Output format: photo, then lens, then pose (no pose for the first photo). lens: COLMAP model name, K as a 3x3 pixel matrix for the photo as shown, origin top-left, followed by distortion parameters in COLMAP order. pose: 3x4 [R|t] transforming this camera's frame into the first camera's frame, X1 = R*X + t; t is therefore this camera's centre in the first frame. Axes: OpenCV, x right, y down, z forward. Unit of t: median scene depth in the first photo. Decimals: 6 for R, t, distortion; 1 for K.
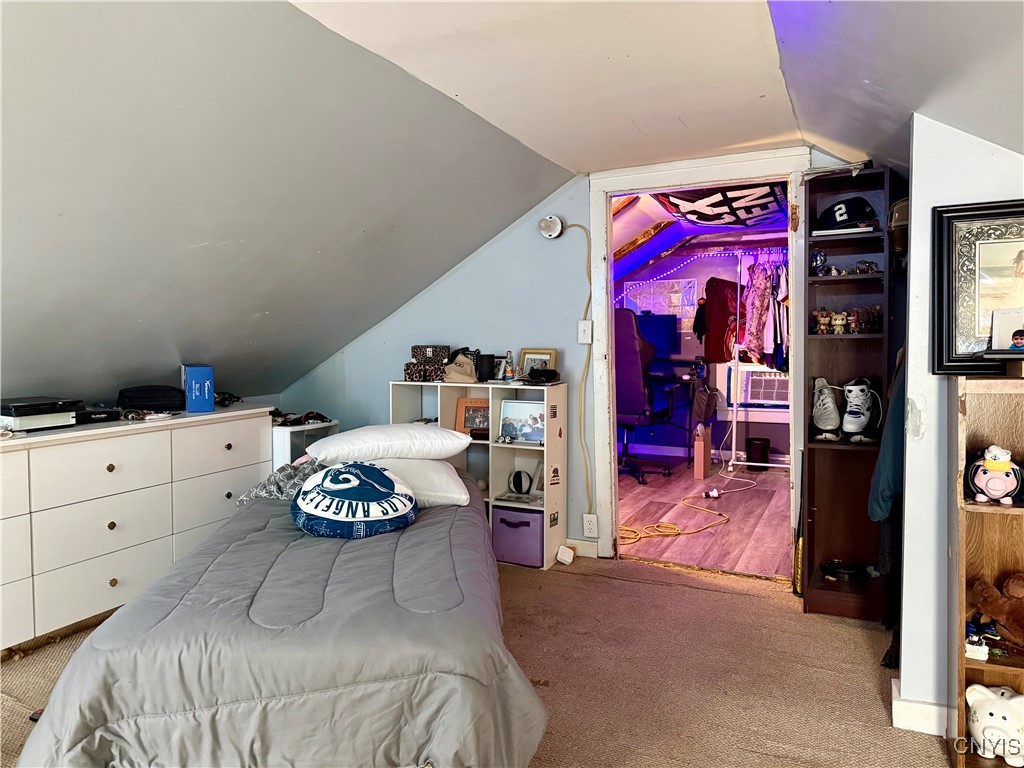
lens RADIAL K [[721.7, 0, 508.1], [0, 721.7, 388.4], [0, 0, 1]] dist [0.149970, -0.284078]
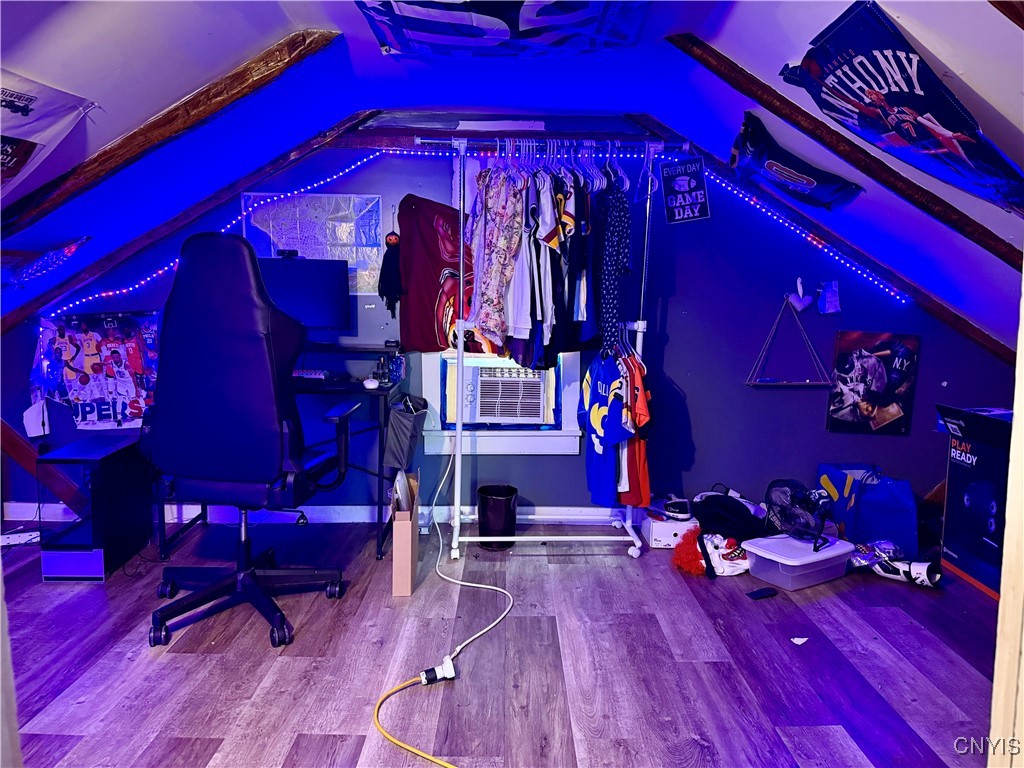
lens RADIAL K [[721.7, 0, 508.1], [0, 721.7, 388.4], [0, 0, 1]] dist [0.149970, -0.284078]
pose [[0.901170, -0.037545, 0.431836, 0.108050], [0.016696, 0.998509, 0.051972, -0.035971], [-0.433144, -0.039626, 0.900453, 0.483935]]
